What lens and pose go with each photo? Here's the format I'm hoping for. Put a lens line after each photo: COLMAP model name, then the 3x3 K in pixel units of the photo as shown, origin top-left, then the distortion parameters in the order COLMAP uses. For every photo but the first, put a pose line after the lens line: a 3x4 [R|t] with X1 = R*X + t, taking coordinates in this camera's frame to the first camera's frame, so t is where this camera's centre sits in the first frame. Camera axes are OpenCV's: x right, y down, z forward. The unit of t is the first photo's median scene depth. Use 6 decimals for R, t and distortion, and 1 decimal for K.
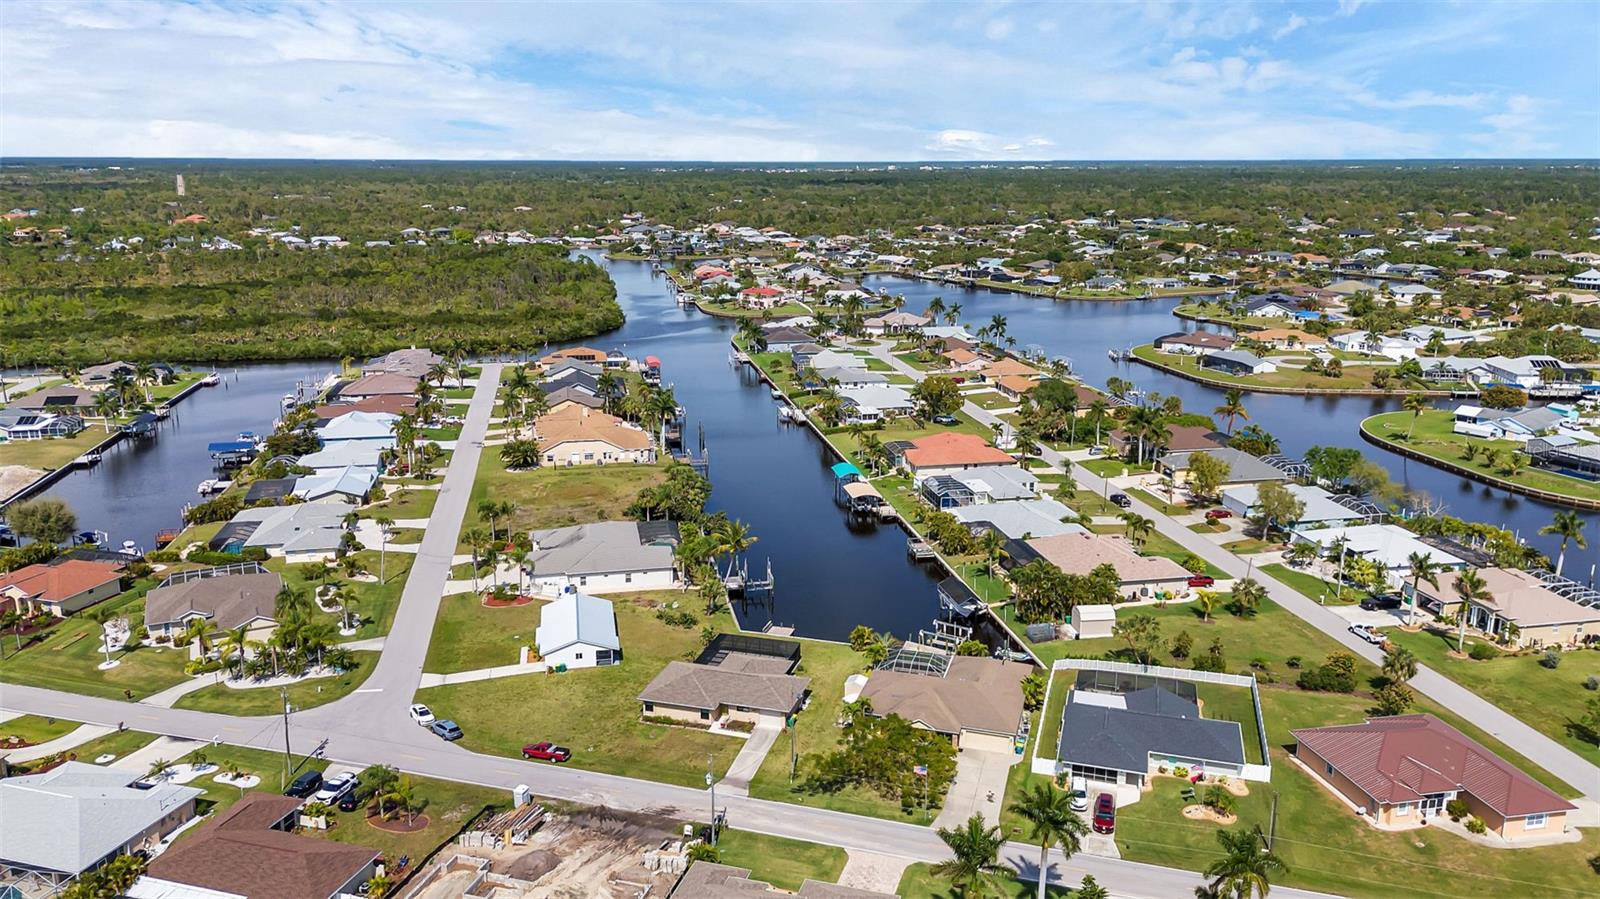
lens RADIAL K [[1171.0, 0, 800.0], [0, 1171.0, 449.5], [0, 0, 1]] dist [0.094313, -0.104379]
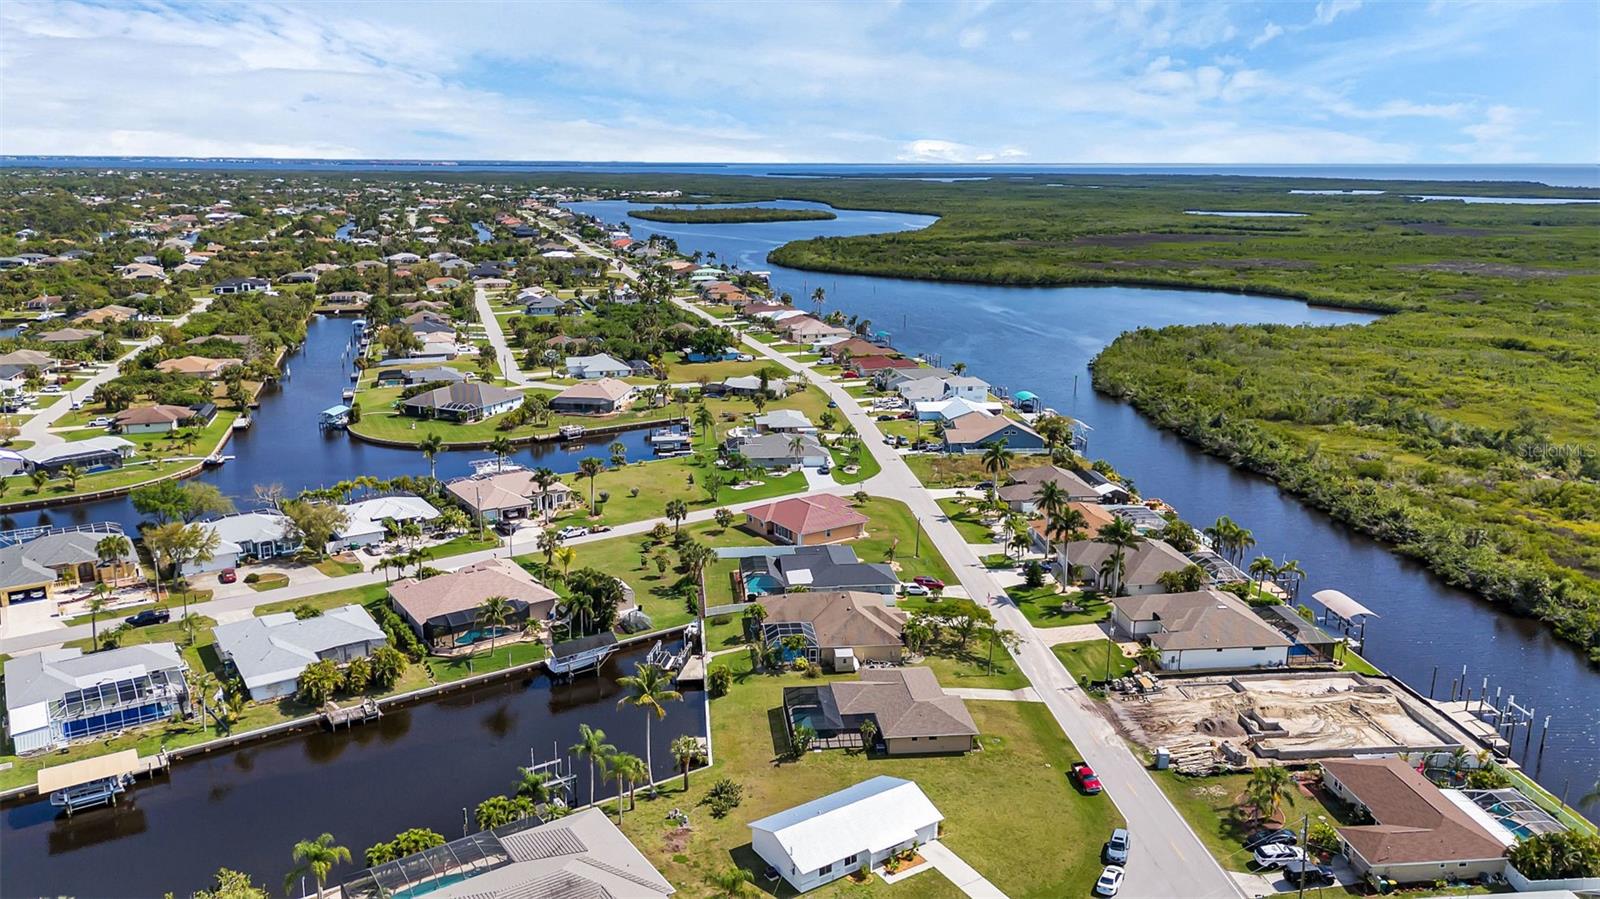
lens RADIAL K [[1171.0, 0, 800.0], [0, 1171.0, 449.5], [0, 0, 1]] dist [0.094313, -0.104379]
pose [[-0.390686, -0.222329, 0.893272, -0.657378], [0.216127, 0.921115, 0.323785, -0.256191], [-0.894793, 0.319558, -0.311815, 1.000118]]
